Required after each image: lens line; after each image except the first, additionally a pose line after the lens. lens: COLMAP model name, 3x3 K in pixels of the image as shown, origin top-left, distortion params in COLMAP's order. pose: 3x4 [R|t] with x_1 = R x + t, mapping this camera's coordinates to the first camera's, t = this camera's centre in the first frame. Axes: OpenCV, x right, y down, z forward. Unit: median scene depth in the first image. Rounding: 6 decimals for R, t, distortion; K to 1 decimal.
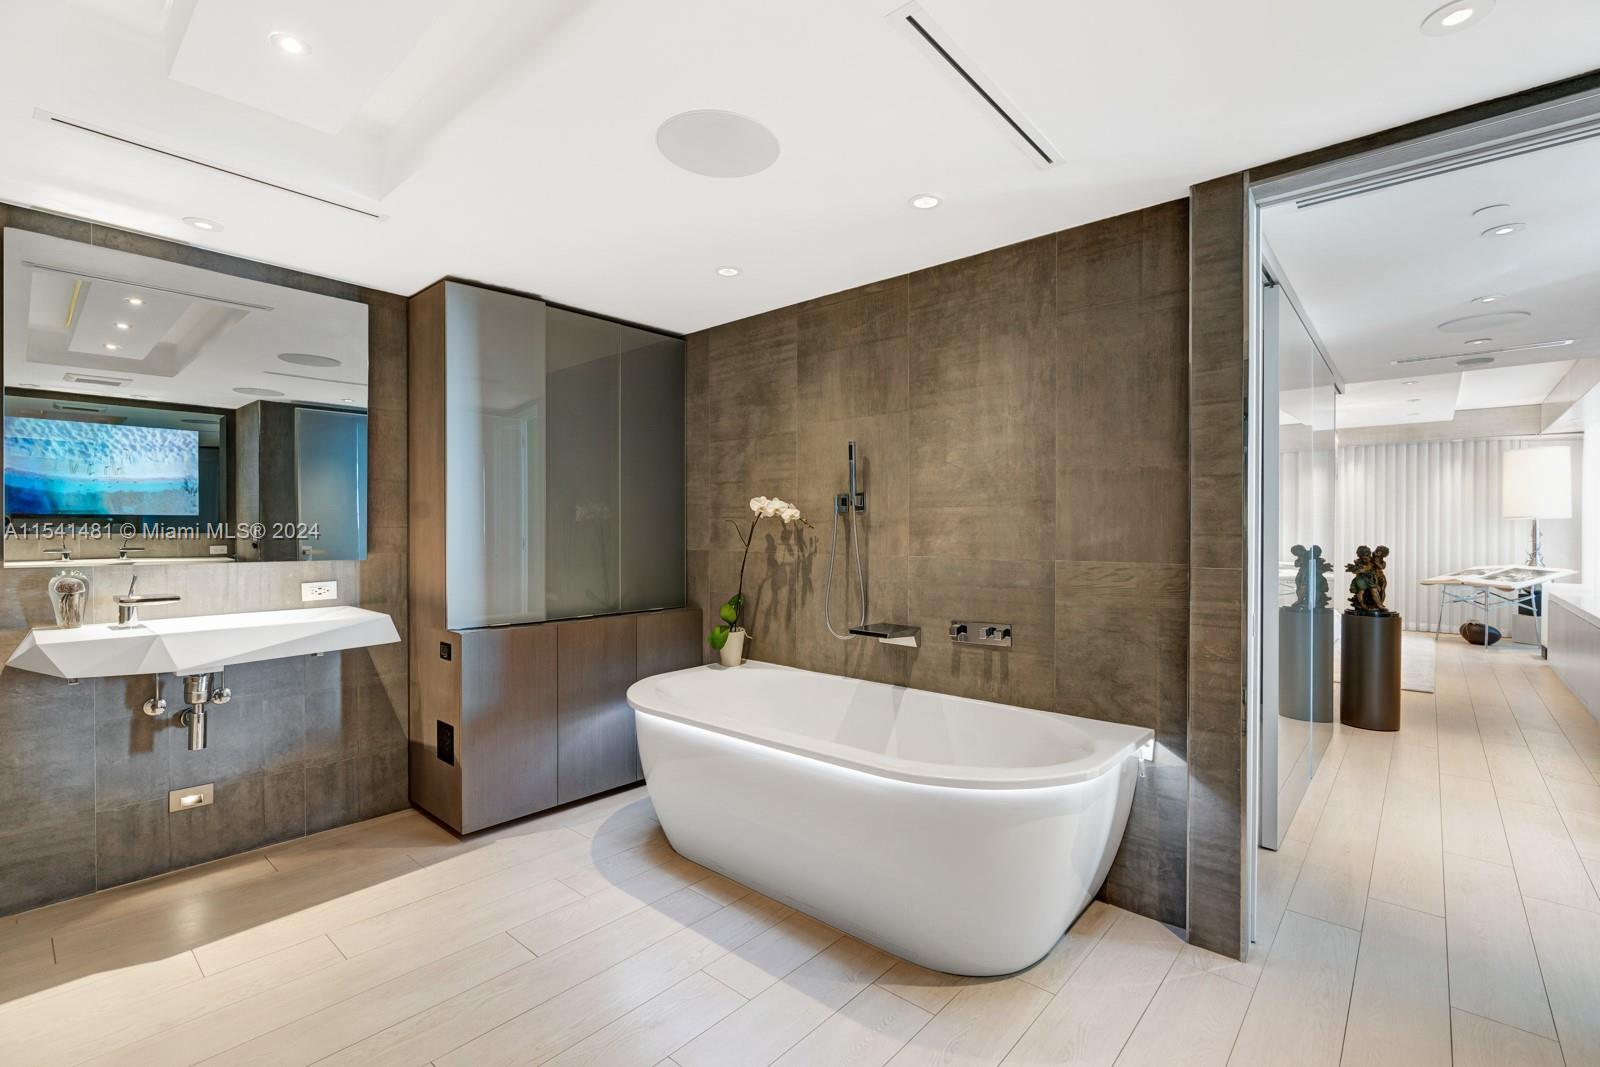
lens RADIAL K [[717.7, 0, 802.9], [0, 717.7, 529.0], [0, 0, 1]] dist [-0.010792, 0.003156]
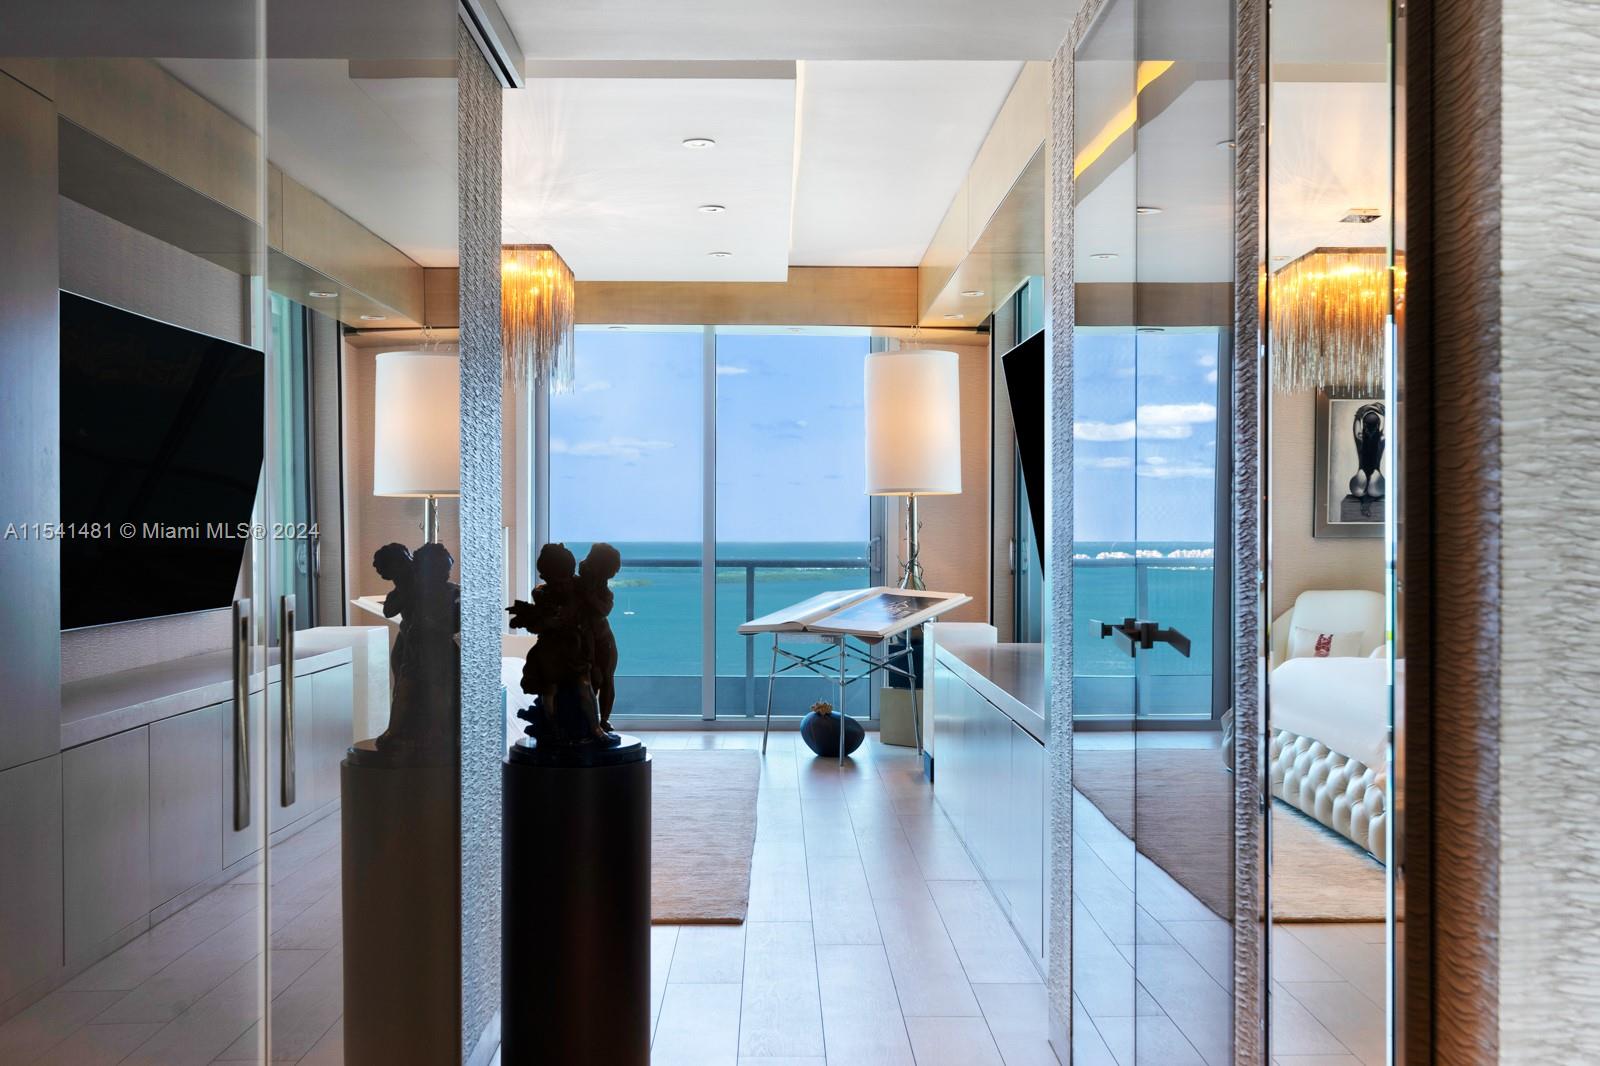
lens RADIAL K [[1611.2, 0, 799.9], [0, 1611.2, 535.0], [0, 0, 1]] dist [0.000738, 0.000000]
pose [[0.740332, -0.004126, 0.672229, 0.370481], [0.001959, 0.999990, 0.003980, 0.016478], [-0.672238, -0.001630, 0.740333, 0.382297]]
